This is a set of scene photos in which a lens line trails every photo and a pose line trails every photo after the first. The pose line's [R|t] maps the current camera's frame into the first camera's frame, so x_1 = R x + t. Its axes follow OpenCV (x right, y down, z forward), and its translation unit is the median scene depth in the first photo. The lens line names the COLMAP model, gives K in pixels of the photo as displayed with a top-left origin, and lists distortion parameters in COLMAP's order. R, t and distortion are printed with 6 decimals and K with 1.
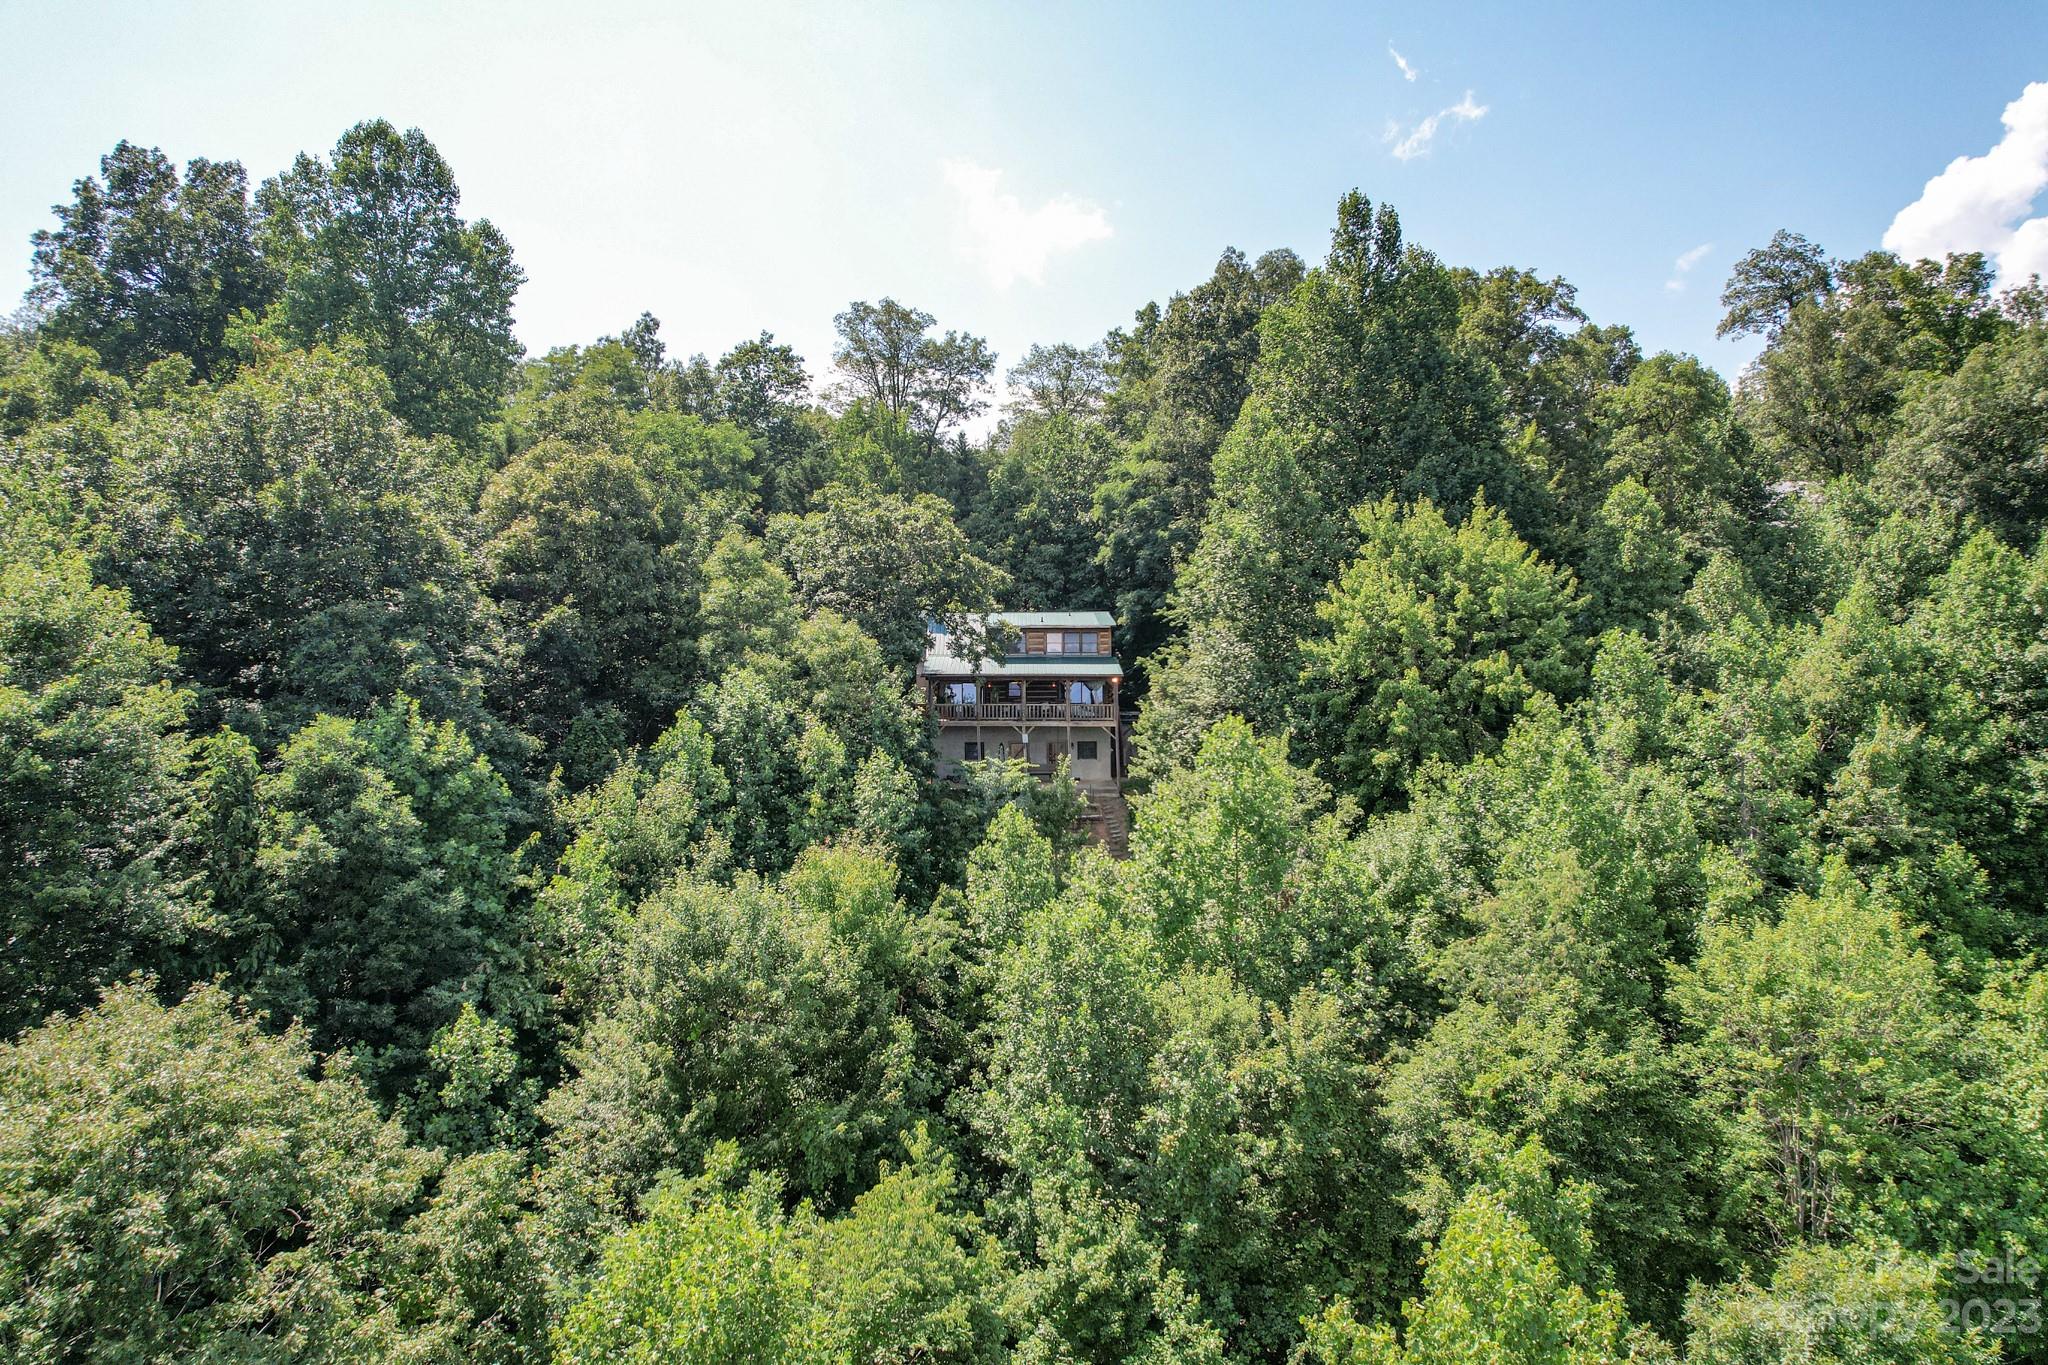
lens RADIAL K [[1366.2, 0, 1024.0], [0, 1366.2, 682.5], [0, 0, 1]] dist [-0.057646, 0.077104]
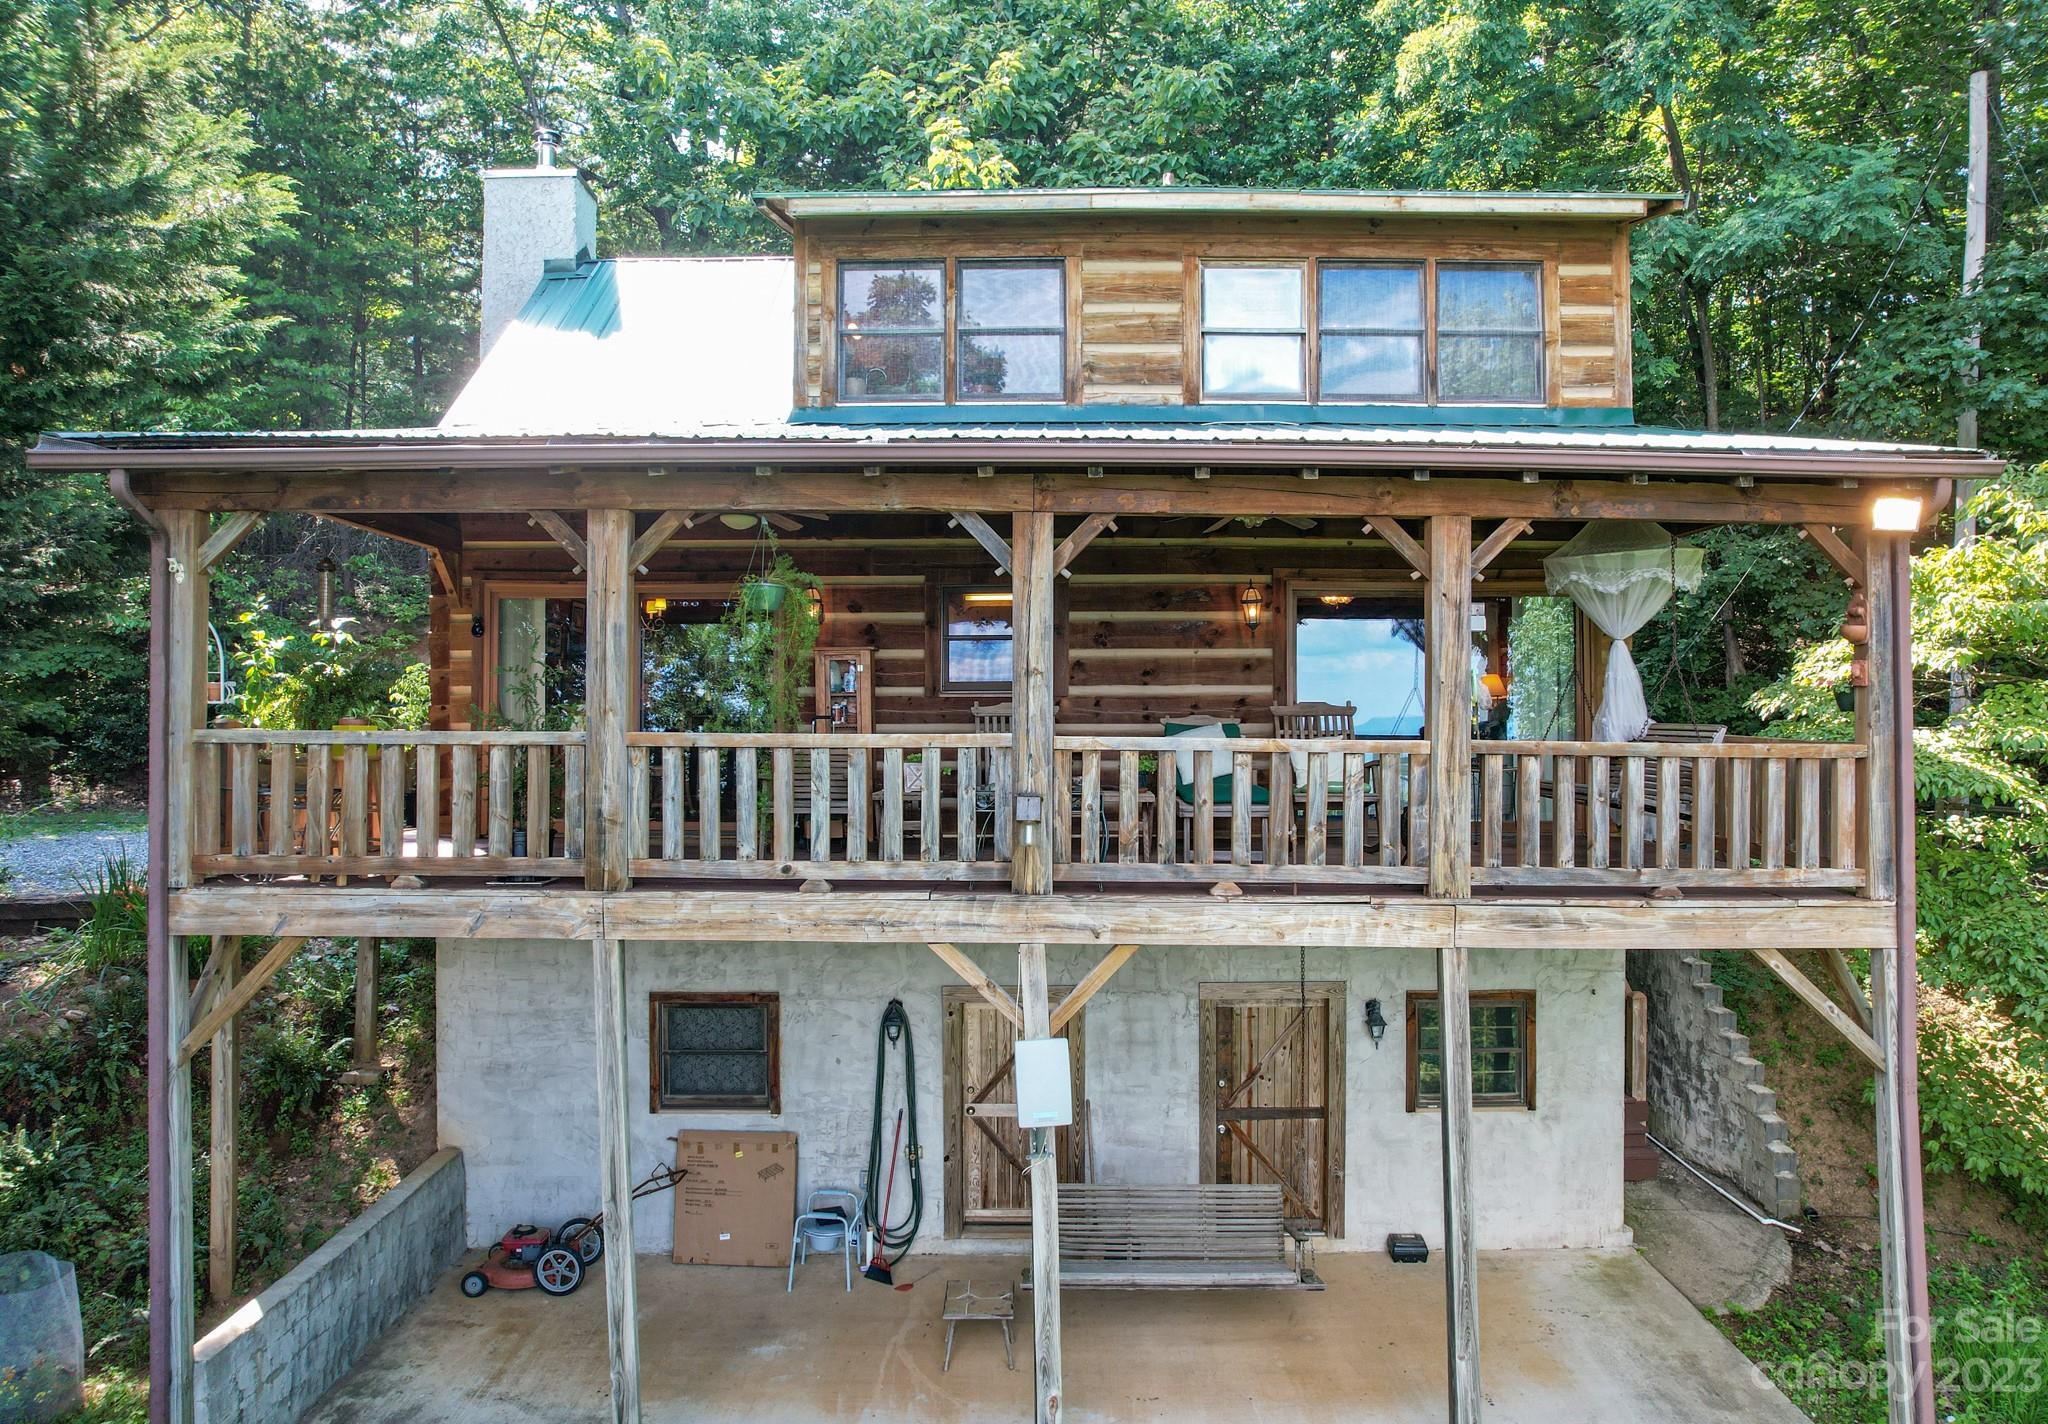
lens RADIAL K [[1344.5, 0, 1068.9], [0, 1344.5, 717.3], [0, 0, 1]] dist [-0.029347, 0.000145]
pose [[0.999960, 0.004137, -0.007949, 0.003455], [-0.004079, 0.999965, 0.007282, 0.013268], [0.007979, -0.007249, 0.999942, 0.882379]]
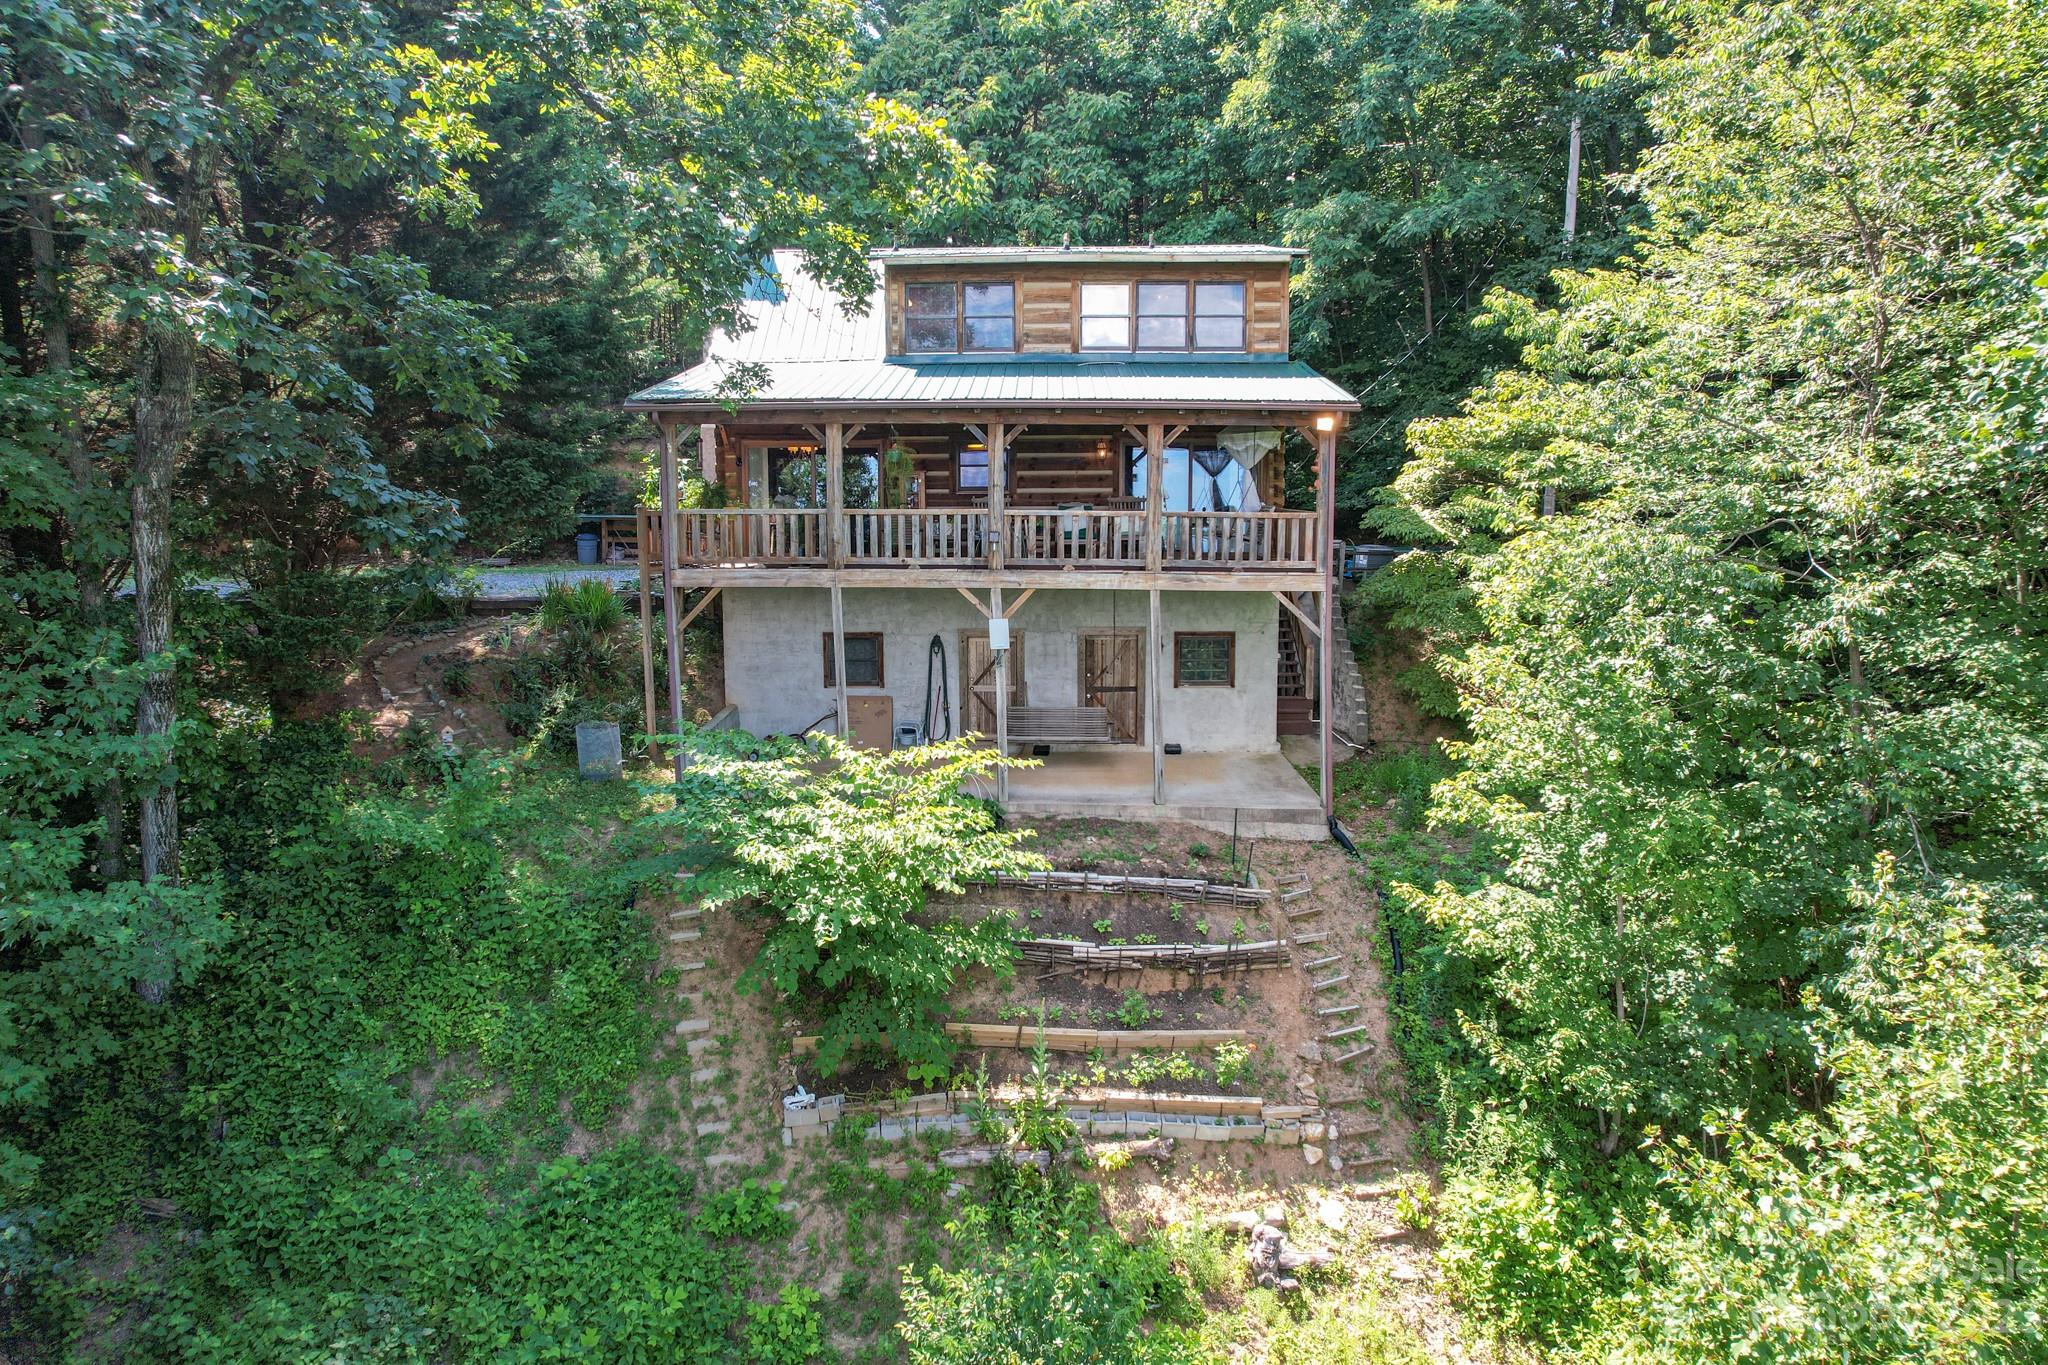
lens RADIAL K [[1366.2, 0, 1024.0], [0, 1366.2, 682.5], [0, 0, 1]] dist [-0.057646, 0.077104]
pose [[0.999342, 0.006864, -0.035612, 0.015718], [-0.001961, 0.990719, 0.135911, 0.012499], [0.036215, -0.135751, 0.990081, 0.706636]]
